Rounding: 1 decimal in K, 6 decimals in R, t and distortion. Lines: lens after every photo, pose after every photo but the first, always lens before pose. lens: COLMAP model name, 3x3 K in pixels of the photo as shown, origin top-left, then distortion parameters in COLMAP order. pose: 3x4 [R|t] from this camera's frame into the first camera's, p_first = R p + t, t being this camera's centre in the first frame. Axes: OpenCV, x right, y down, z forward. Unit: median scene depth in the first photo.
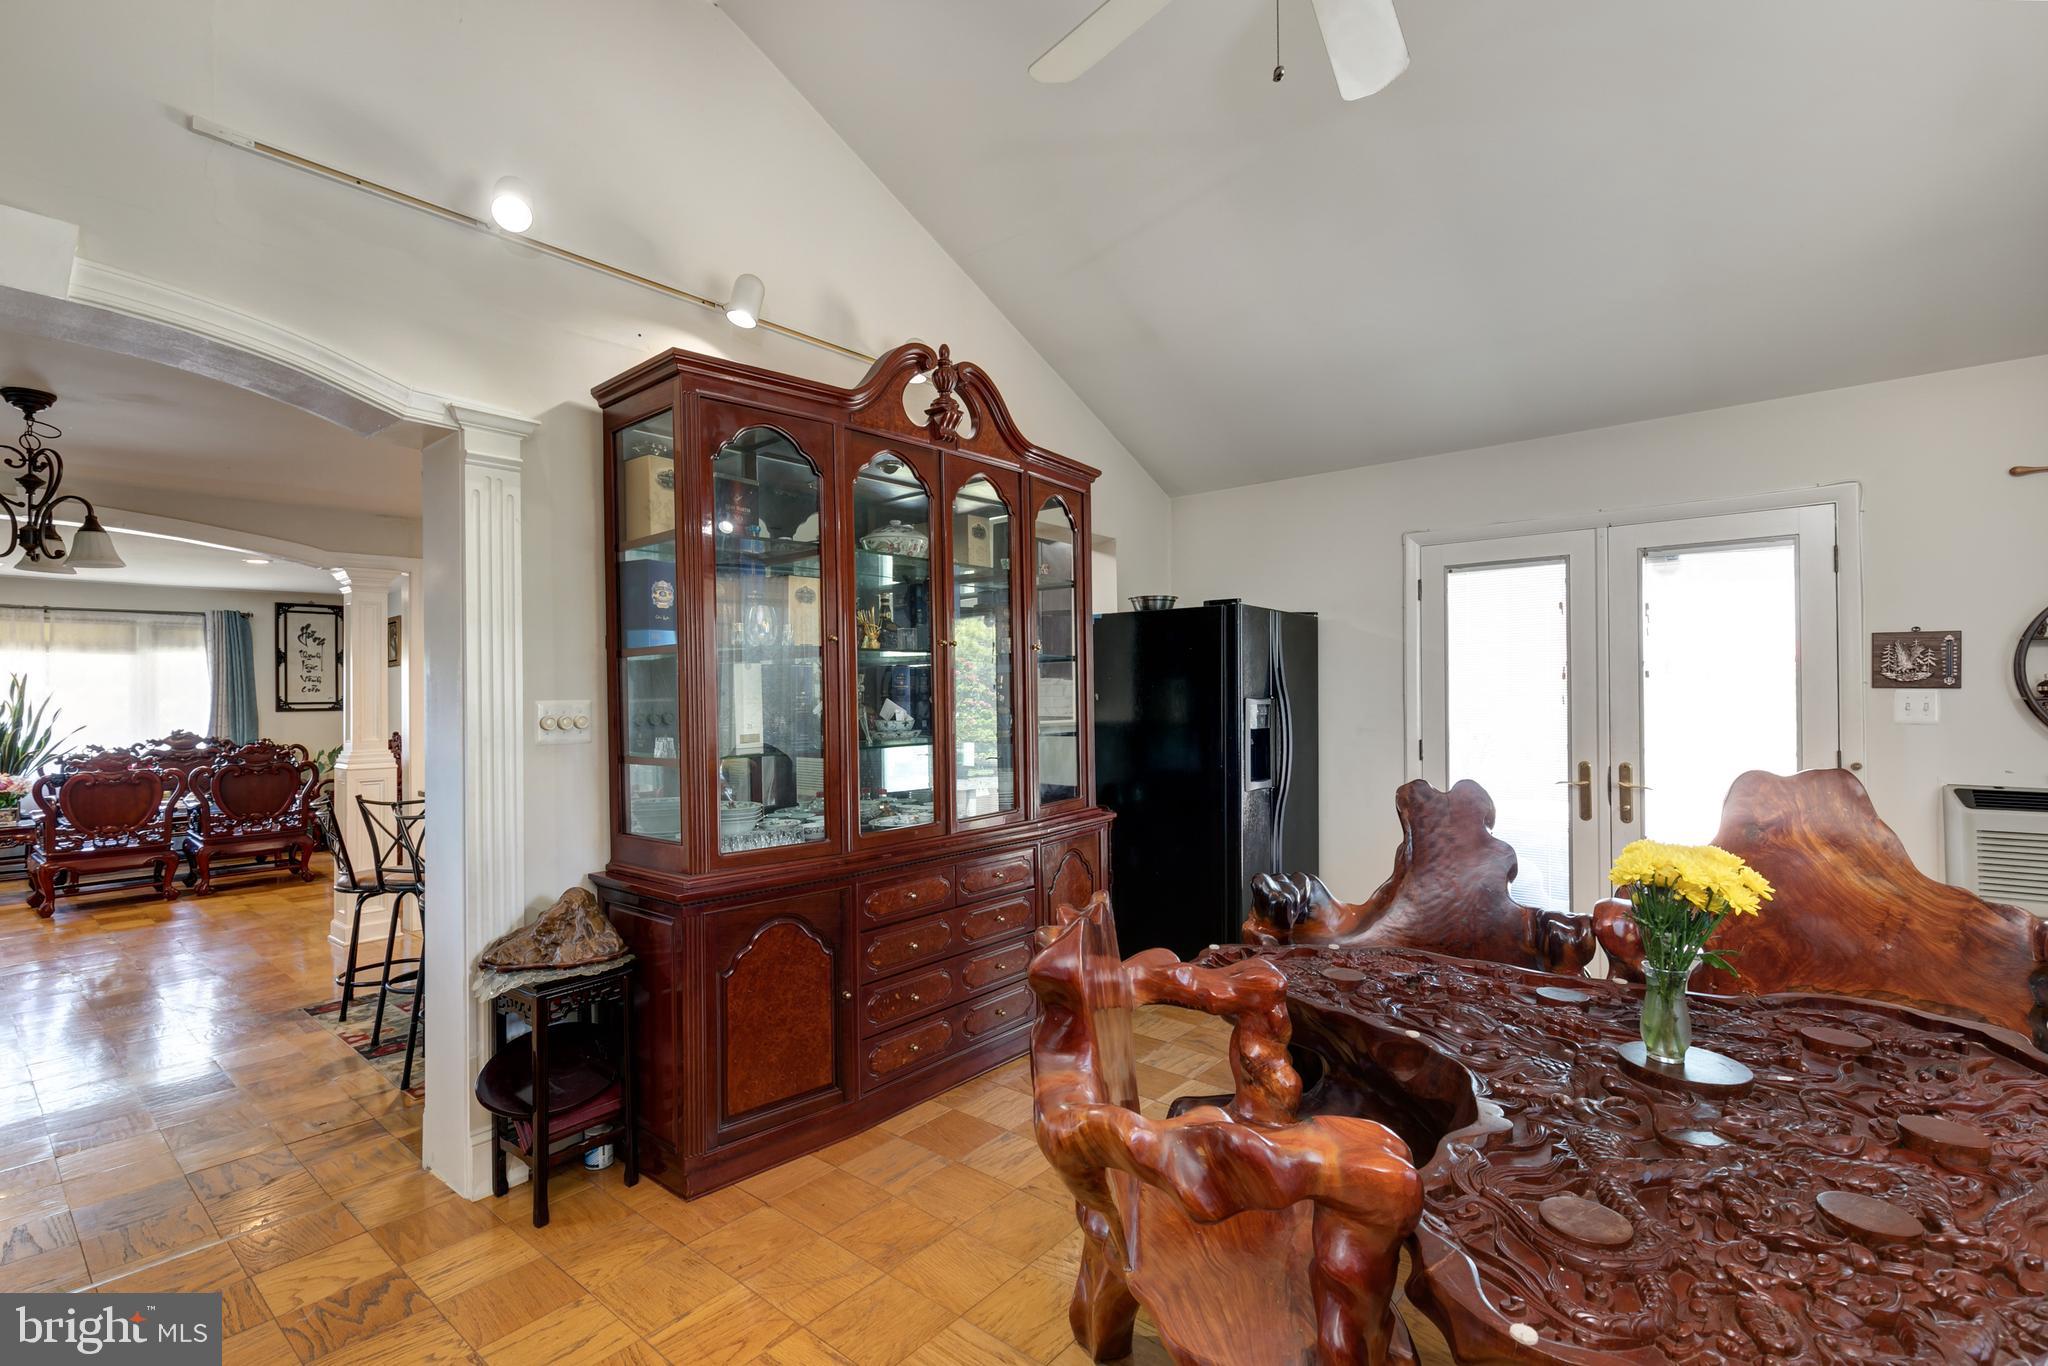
lens RADIAL K [[930.9, 0, 1025.1], [0, 930.9, 685.5], [0, 0, 1]] dist [0.002872, -0.001232]
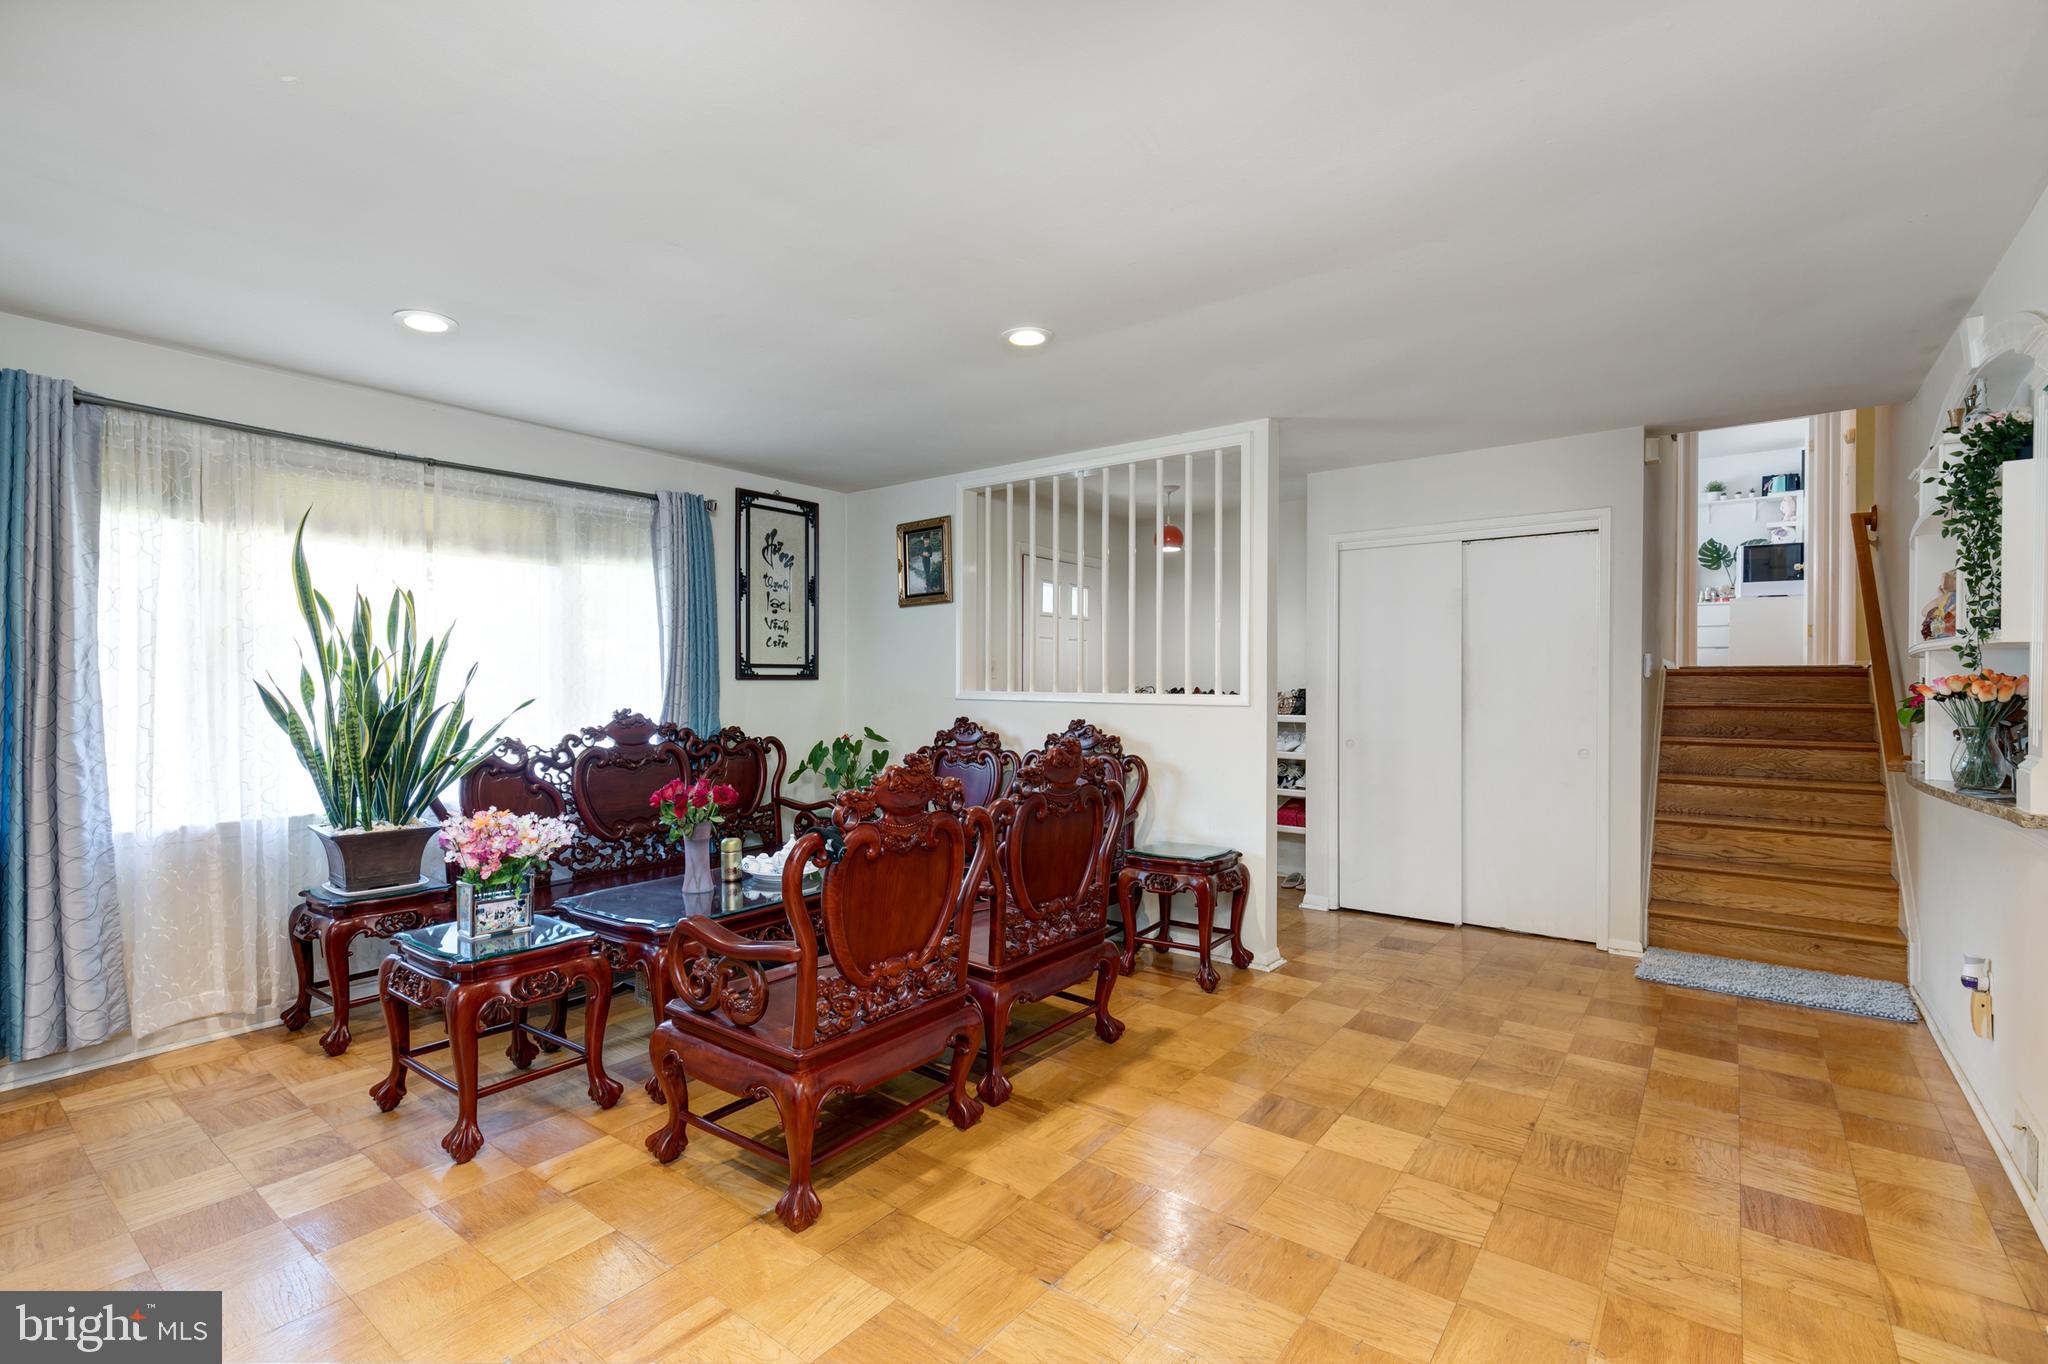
lens RADIAL K [[930.9, 0, 1033.0], [0, 930.9, 679.3], [0, 0, 1]] dist [0.002872, -0.001232]
pose [[0.997888, 0.011612, 0.063906, -0.872539], [-0.012200, 0.999887, 0.008816, 0.027396], [-0.063796, -0.009577, 0.997917, 0.554139]]
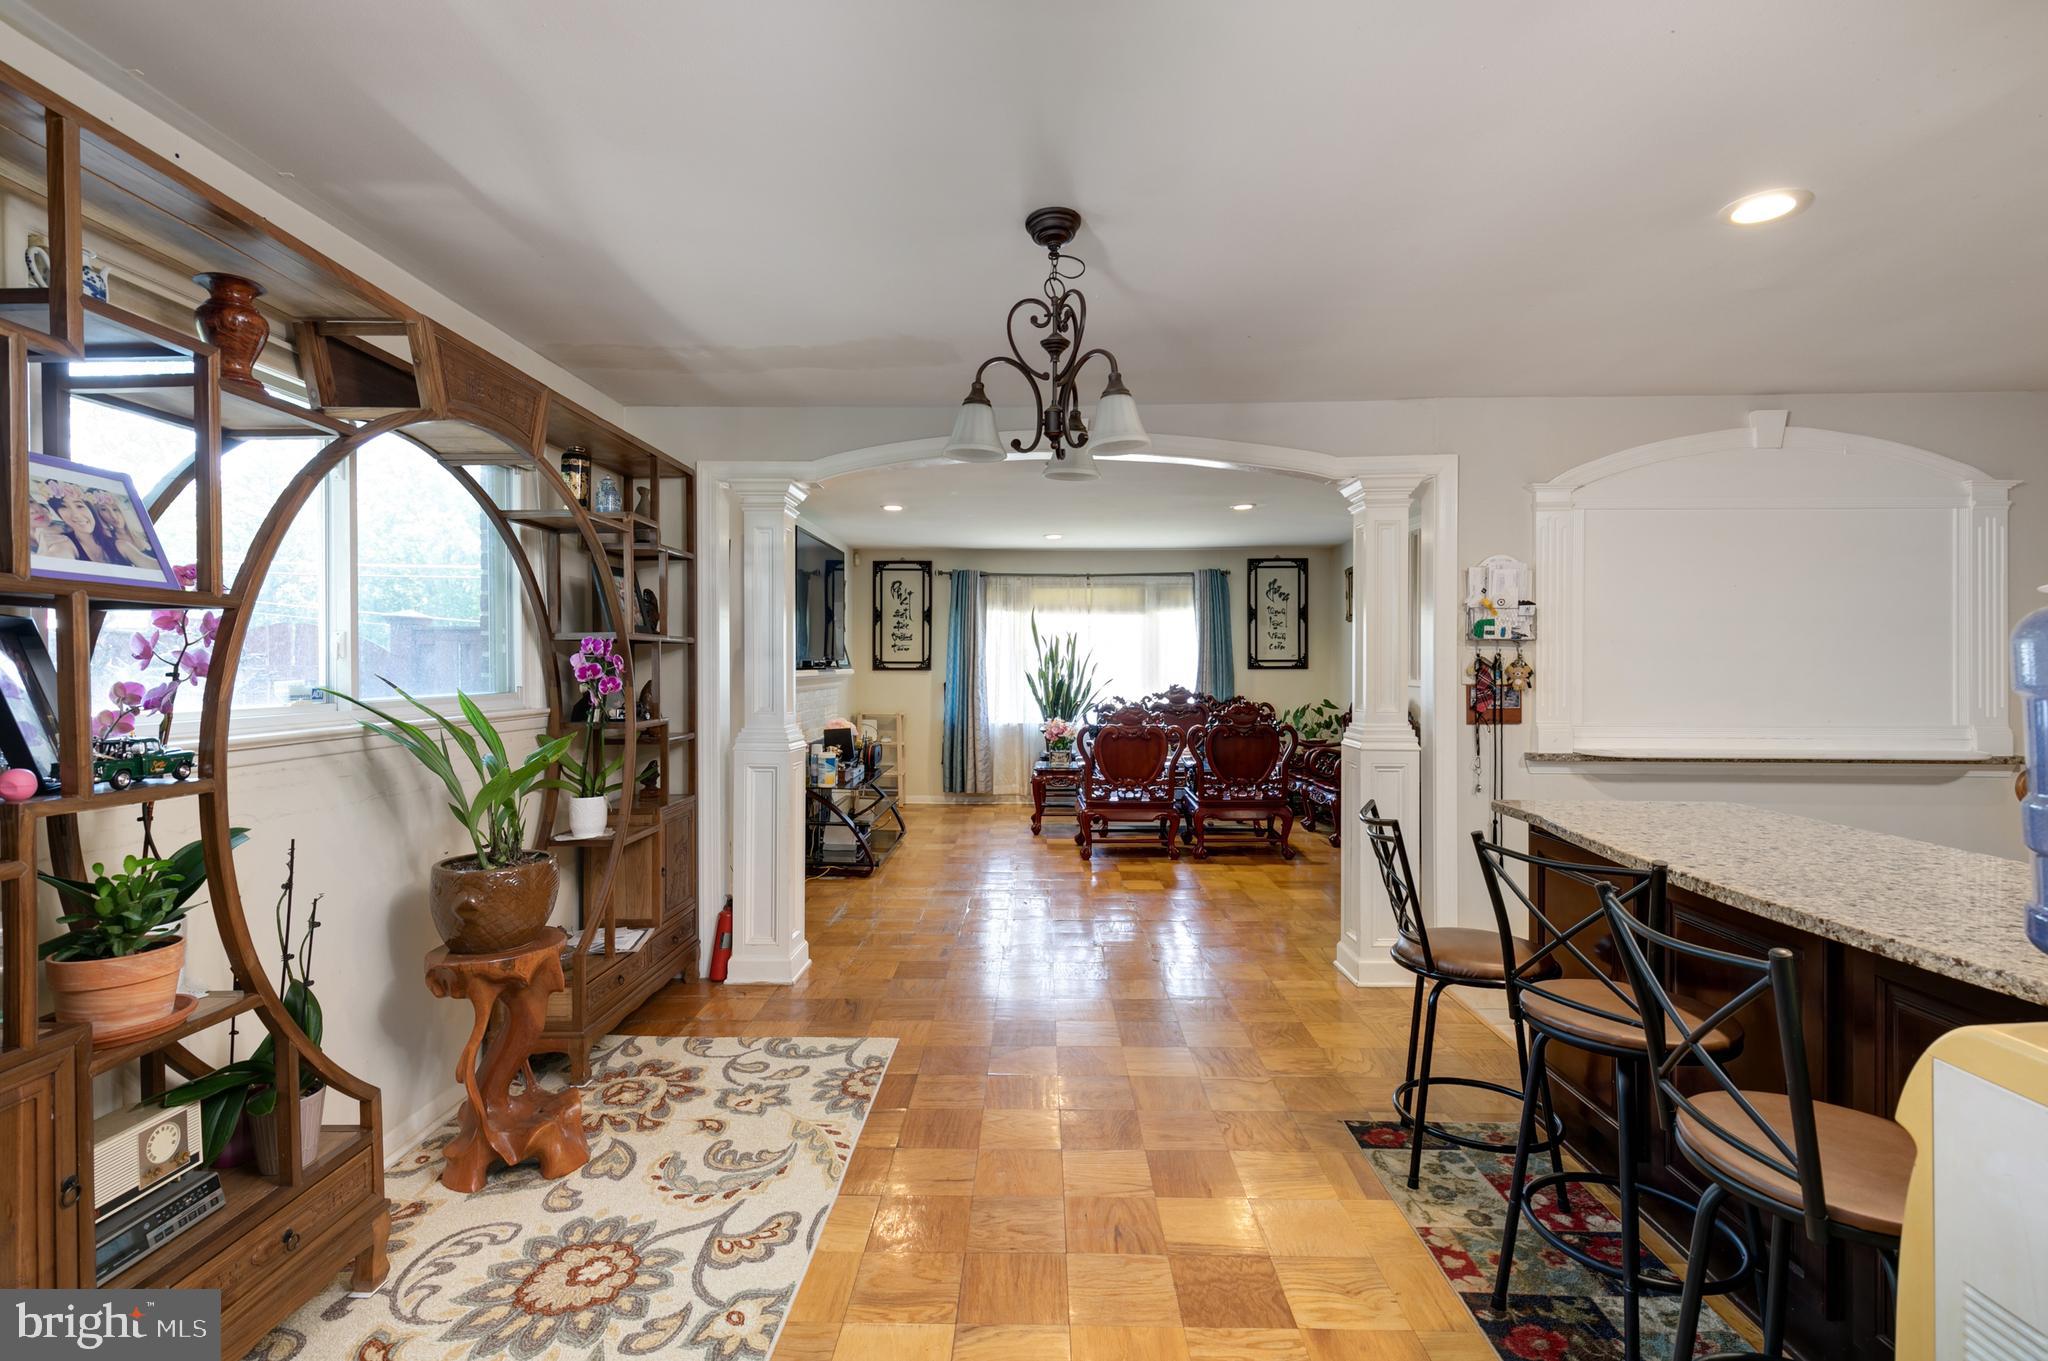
lens RADIAL K [[930.9, 0, 1010.0], [0, 930.9, 674.0], [0, 0, 1]] dist [0.002872, -0.001232]
pose [[0.621802, 0.019239, -0.782938, -0.242769], [0.003906, 0.999610, 0.027665, 0.006647], [0.783165, -0.020261, 0.621484, 0.242461]]
